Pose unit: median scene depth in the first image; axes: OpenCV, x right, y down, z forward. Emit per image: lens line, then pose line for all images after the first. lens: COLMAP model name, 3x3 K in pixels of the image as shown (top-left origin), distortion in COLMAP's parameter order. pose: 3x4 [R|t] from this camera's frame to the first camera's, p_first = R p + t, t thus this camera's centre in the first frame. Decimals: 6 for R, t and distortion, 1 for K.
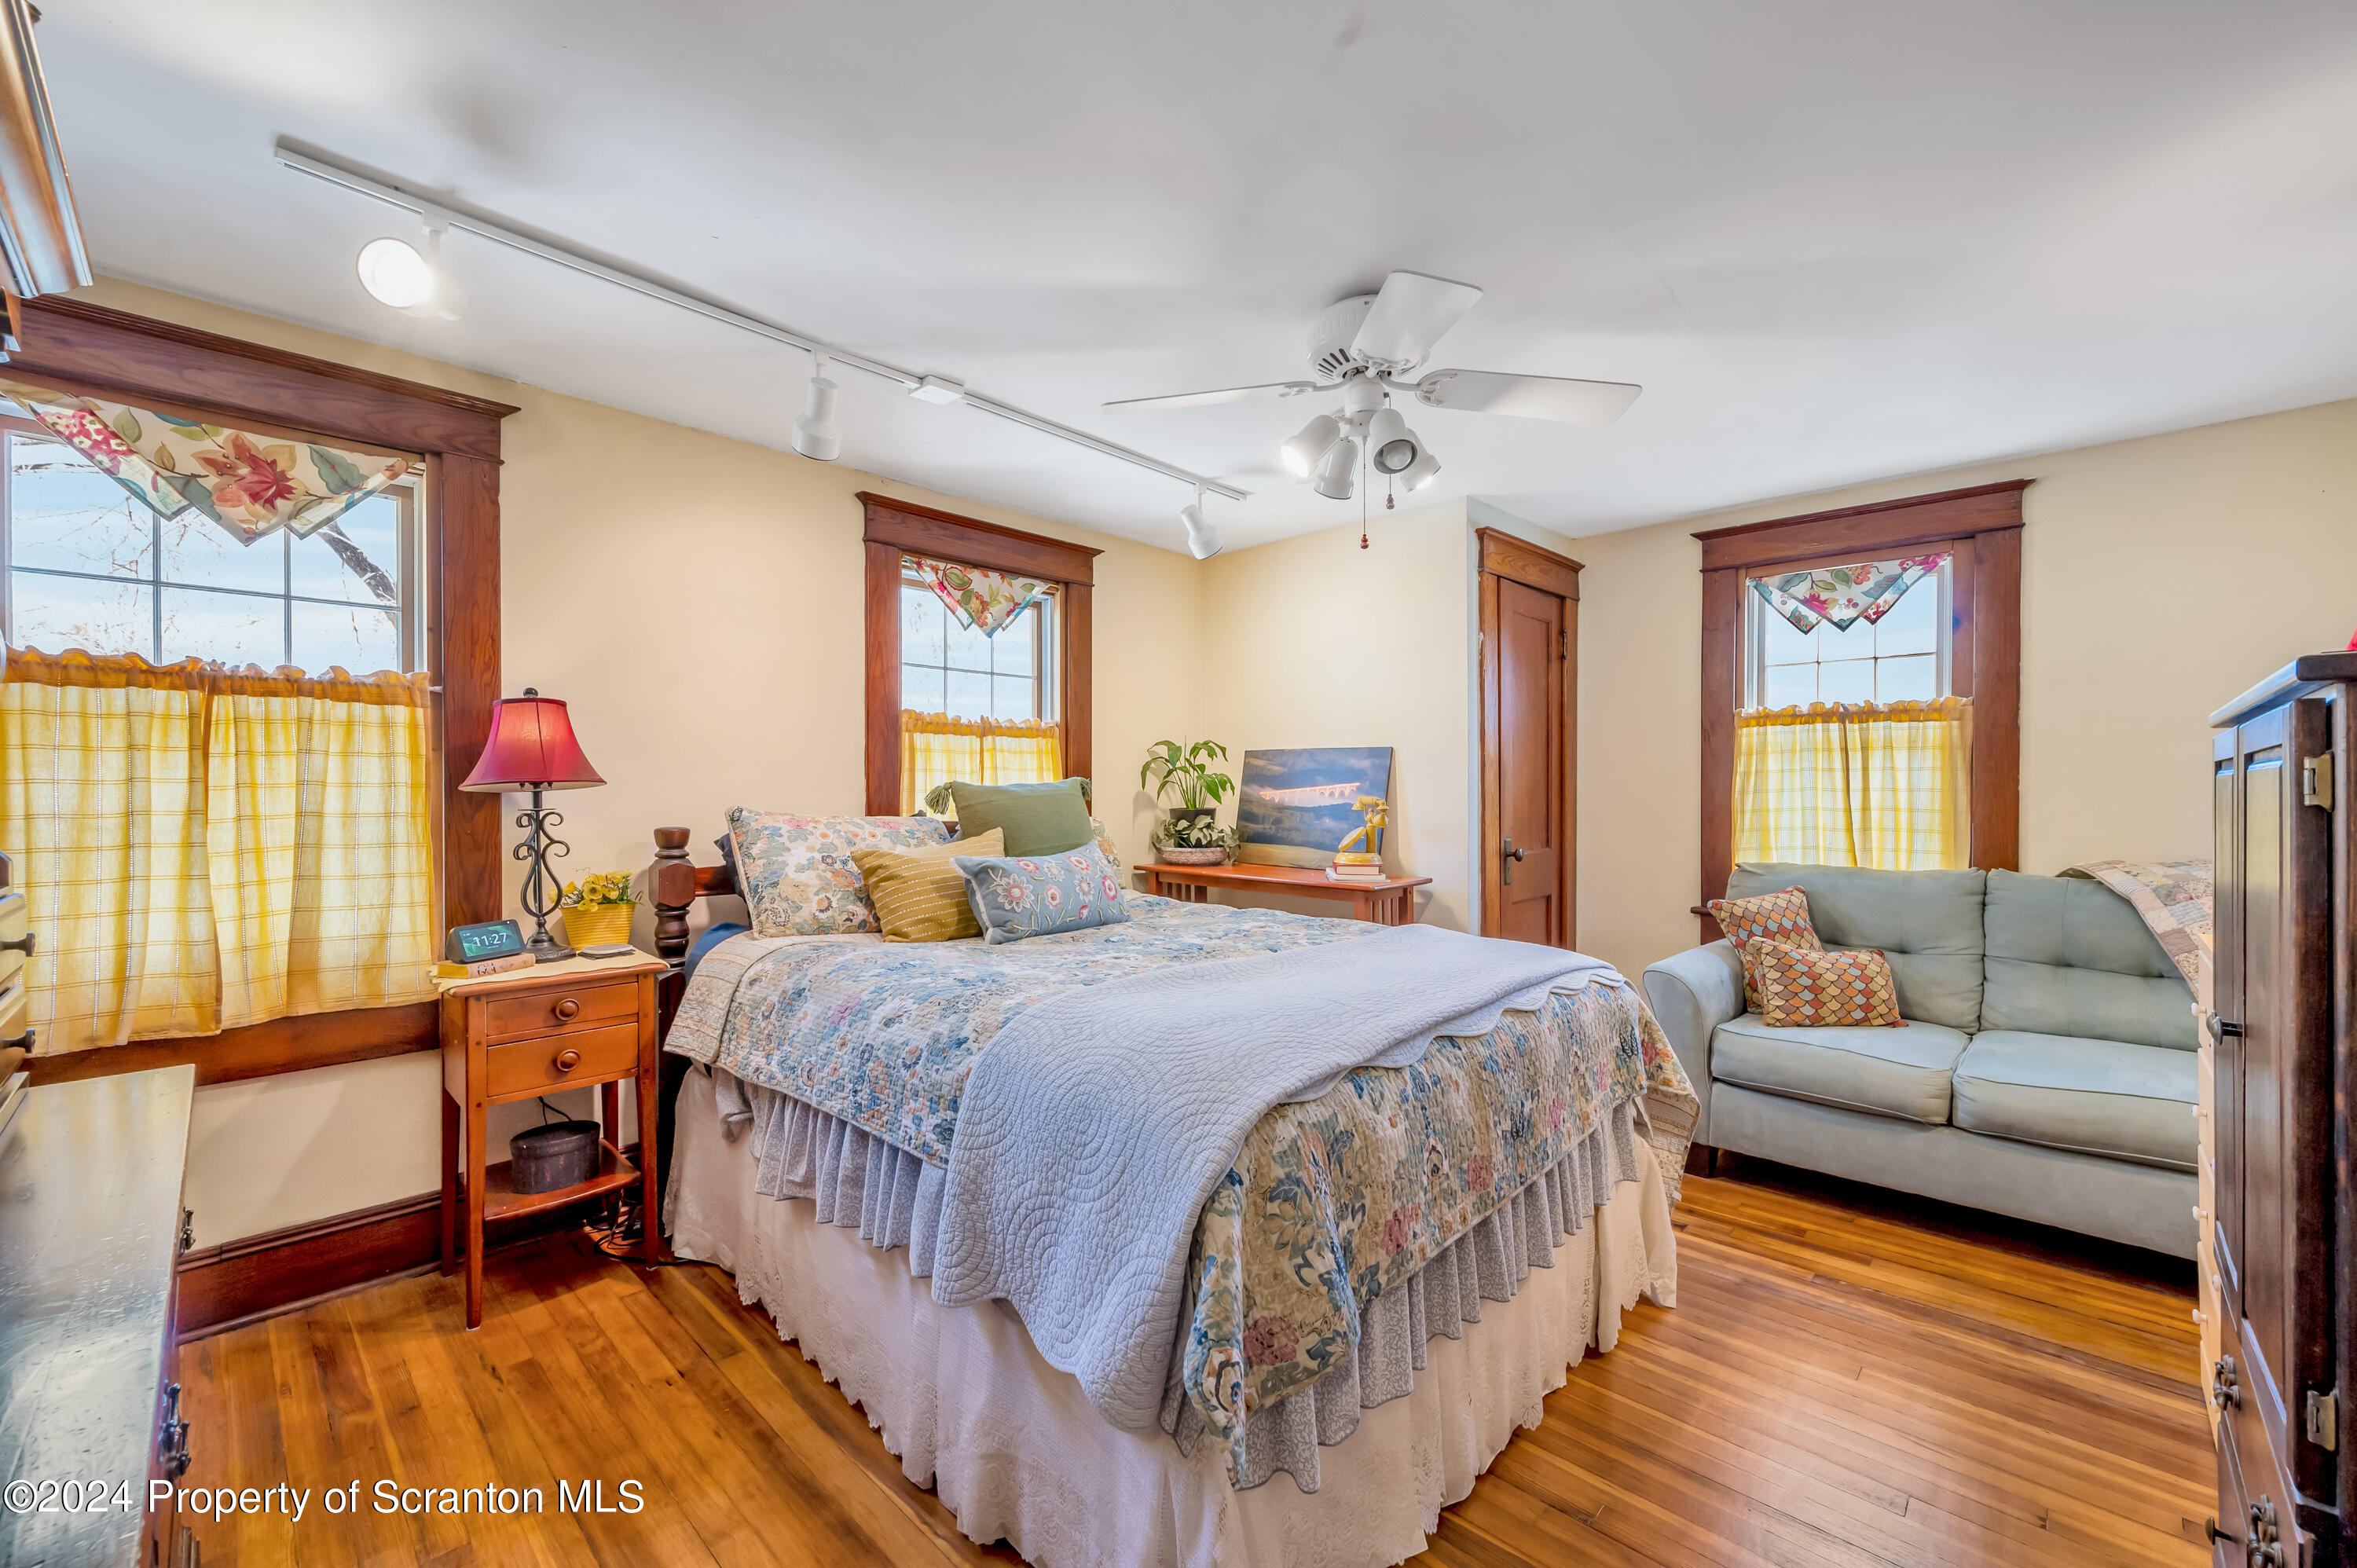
lens RADIAL K [[934.9, 0, 1190.7], [0, 934.9, 798.5], [0, 0, 1]] dist [-0.001617, -0.000257]
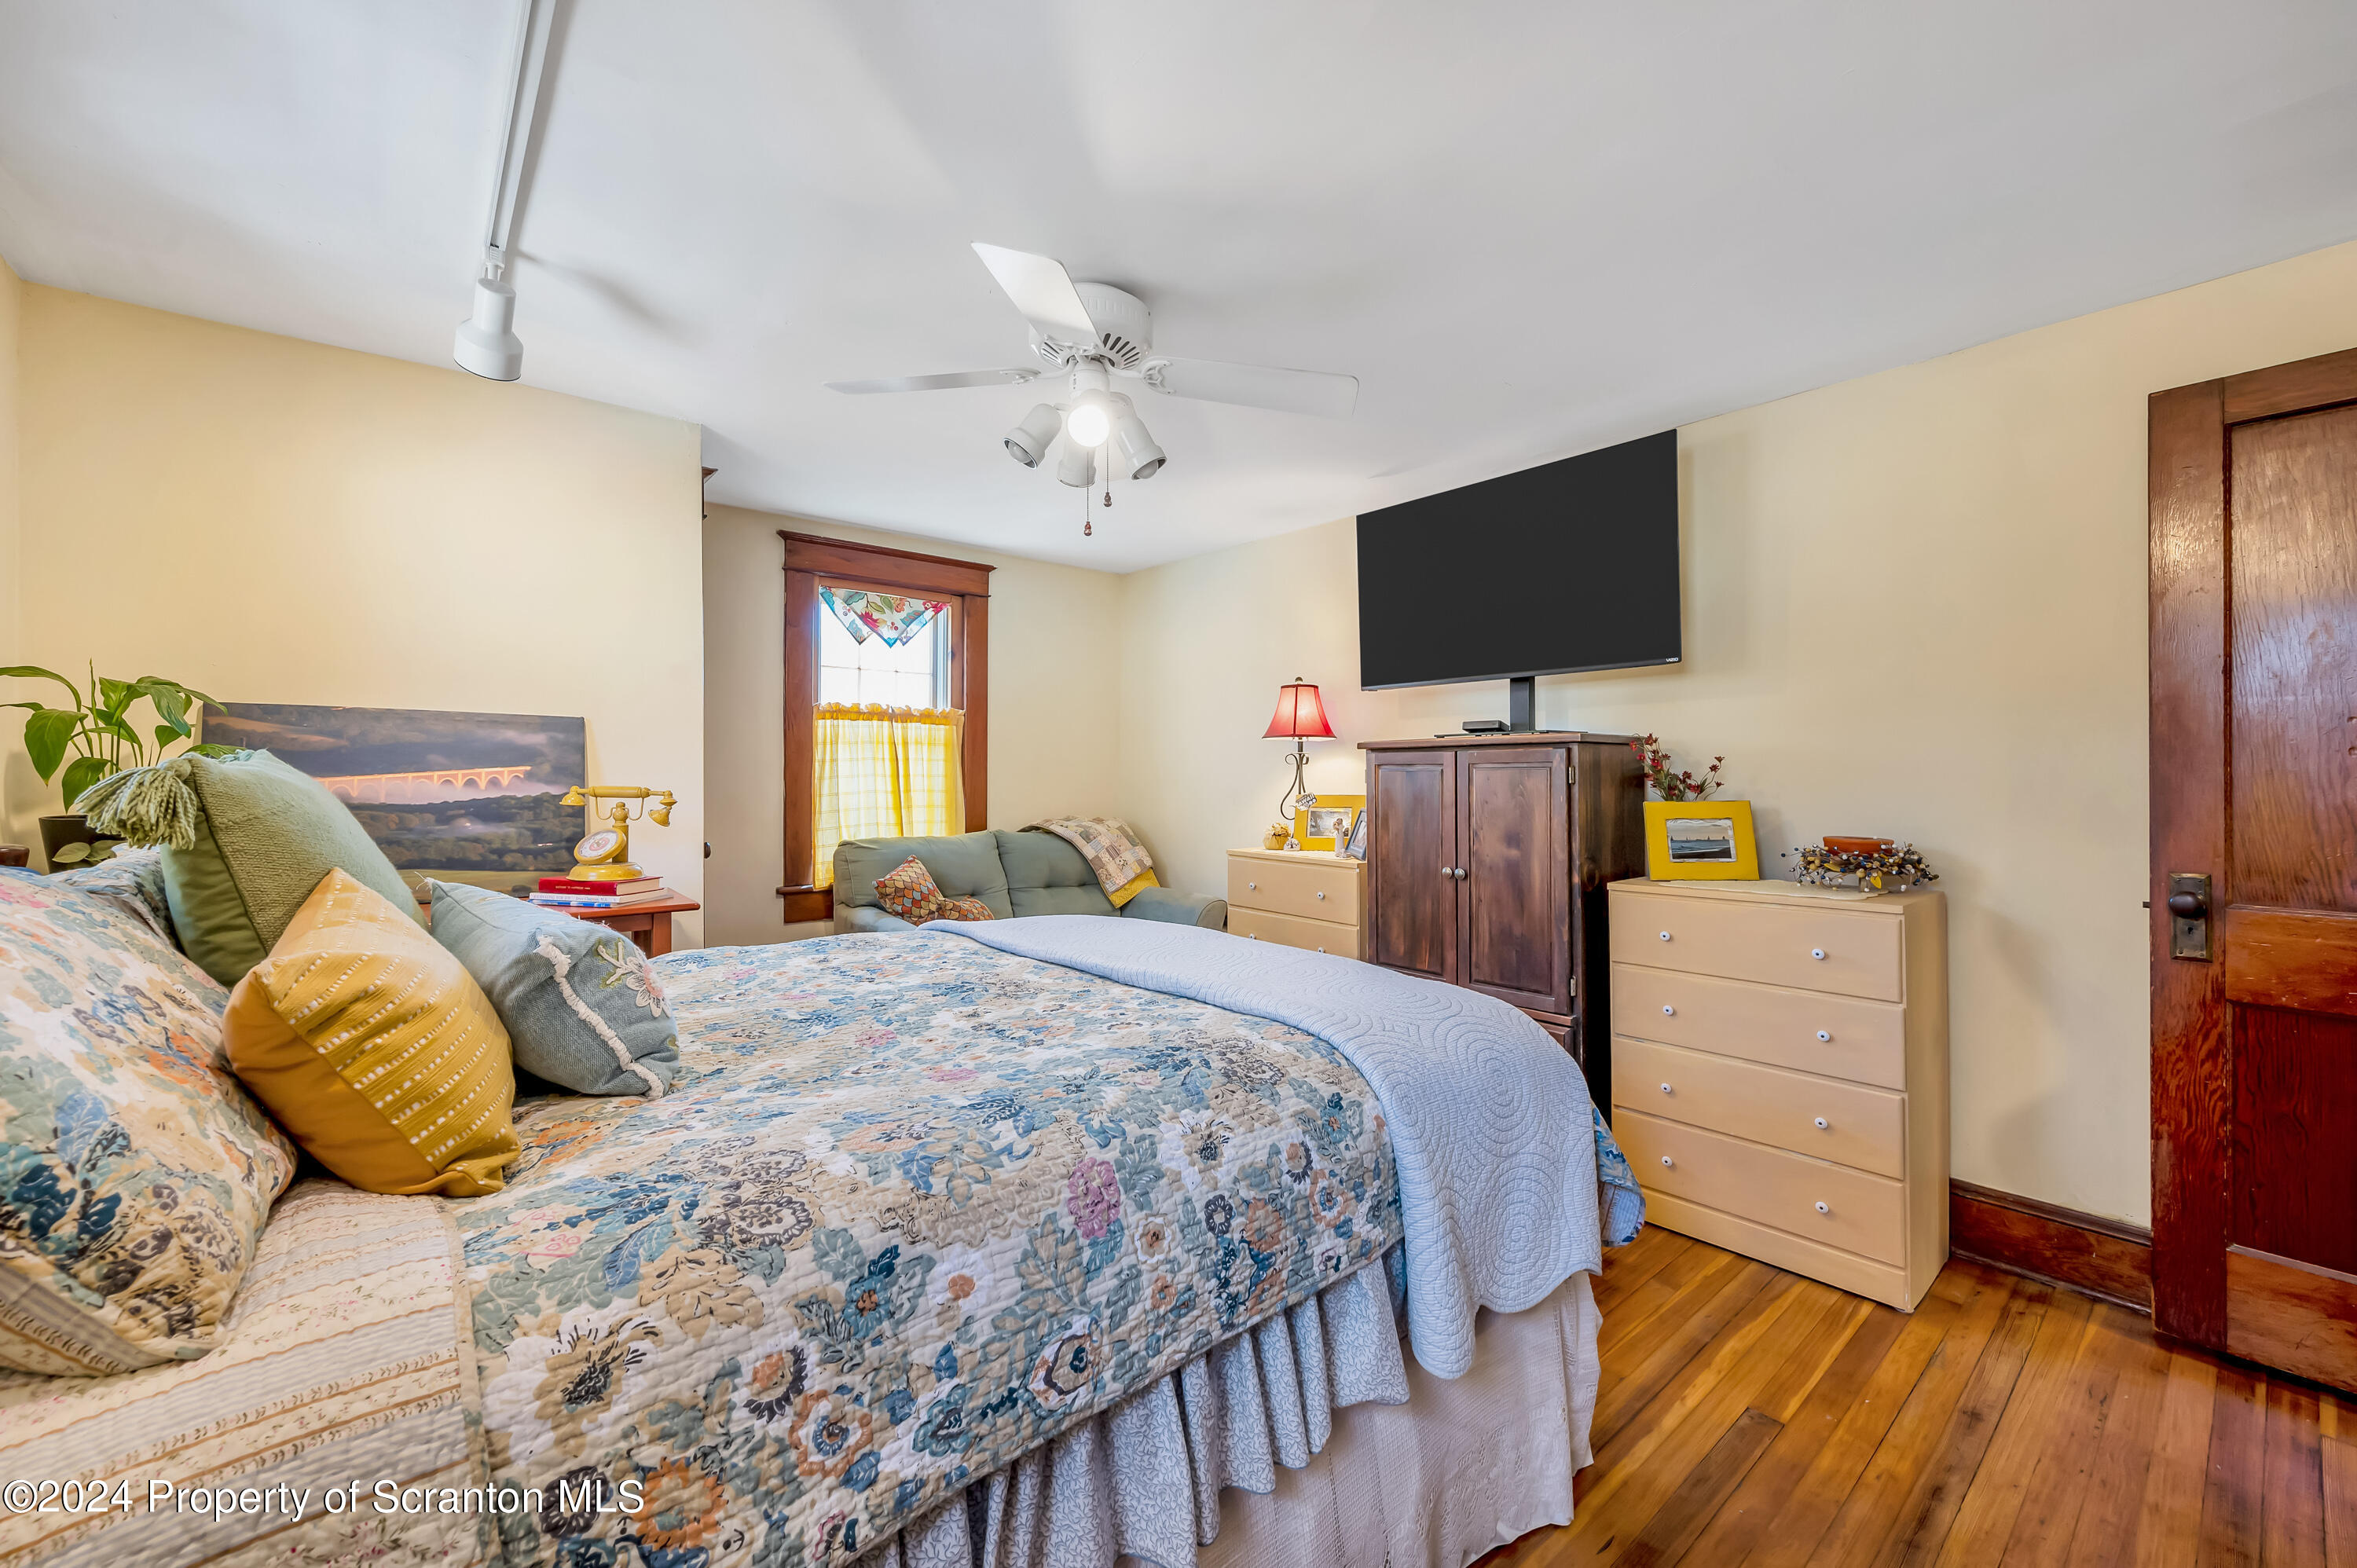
lens RADIAL K [[934.9, 0, 1160.9], [0, 934.9, 783.3], [0, 0, 1]] dist [-0.001617, -0.000257]
pose [[0.122238, -0.009049, 0.992460, -0.496563], [0.008623, 0.999930, 0.008055, -0.006453], [-0.992463, 0.007573, 0.122307, 0.501304]]
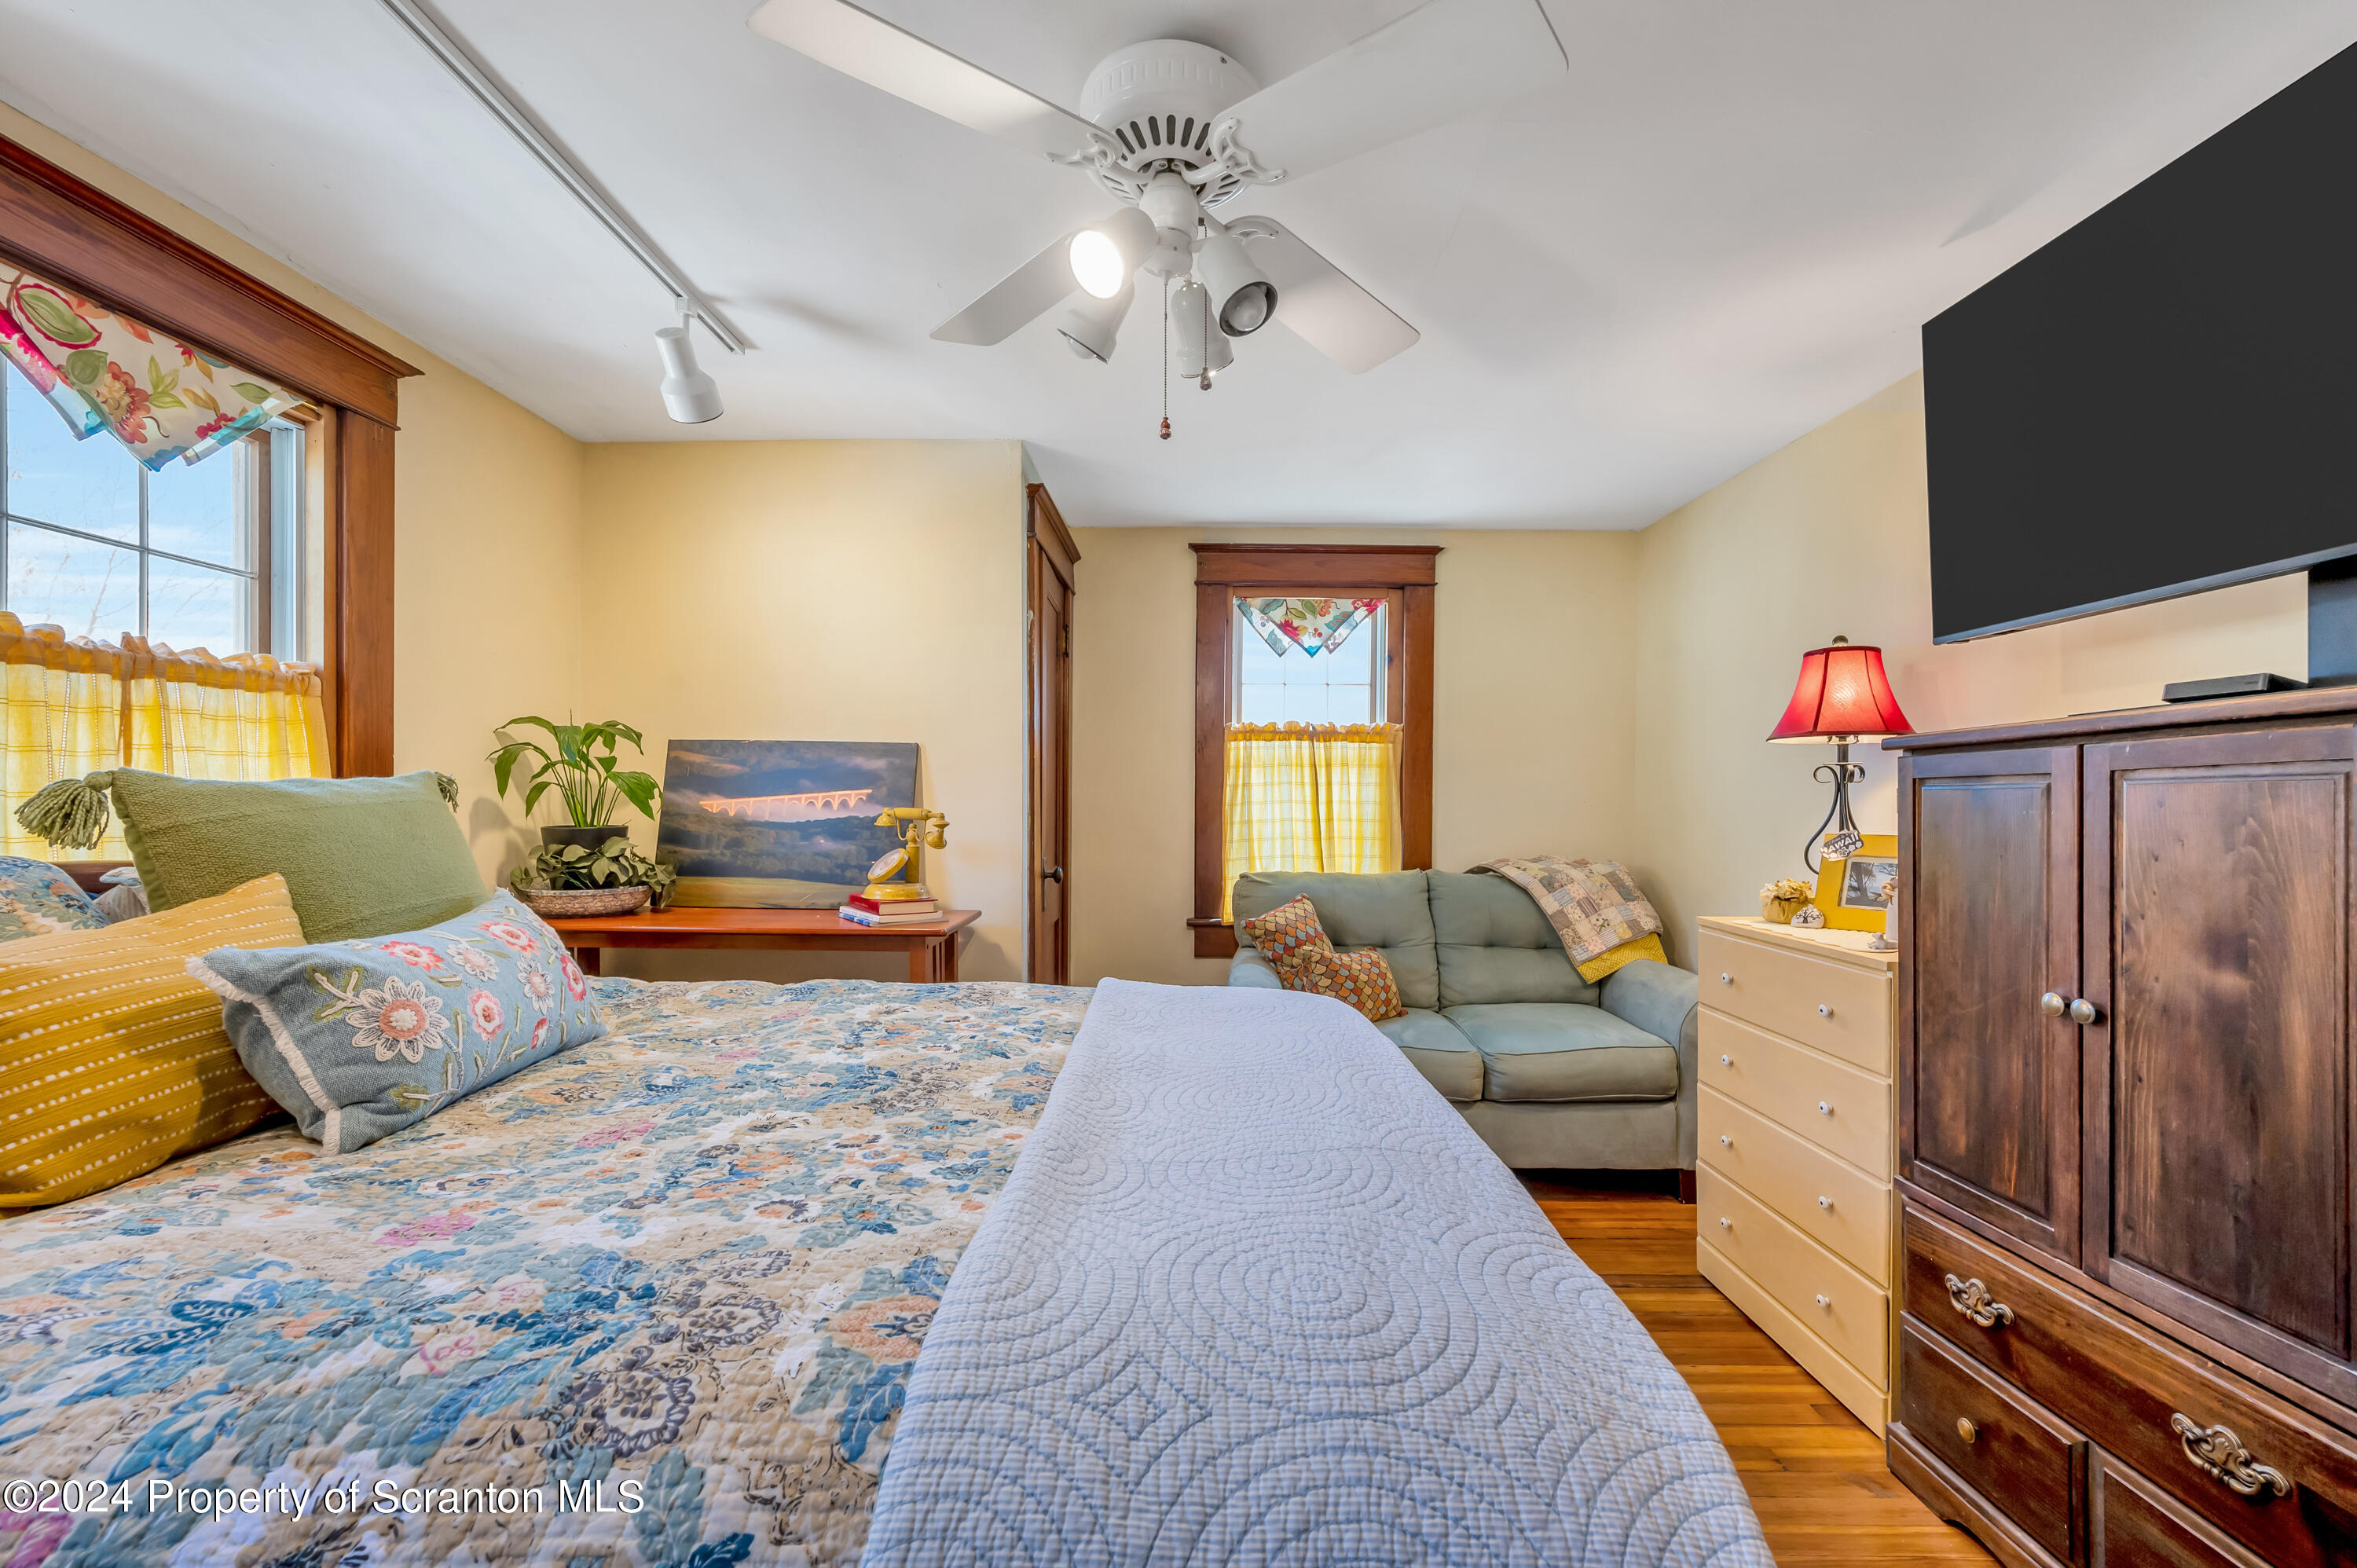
lens RADIAL K [[934.9, 0, 1180.2], [0, 934.9, 810.9], [0, 0, 1]] dist [-0.001617, -0.000257]
pose [[0.727889, -0.000812, 0.685694, -0.167251], [0.001232, 0.999999, -0.000123, 0.000828], [-0.685694, 0.000934, 0.727889, 0.313586]]
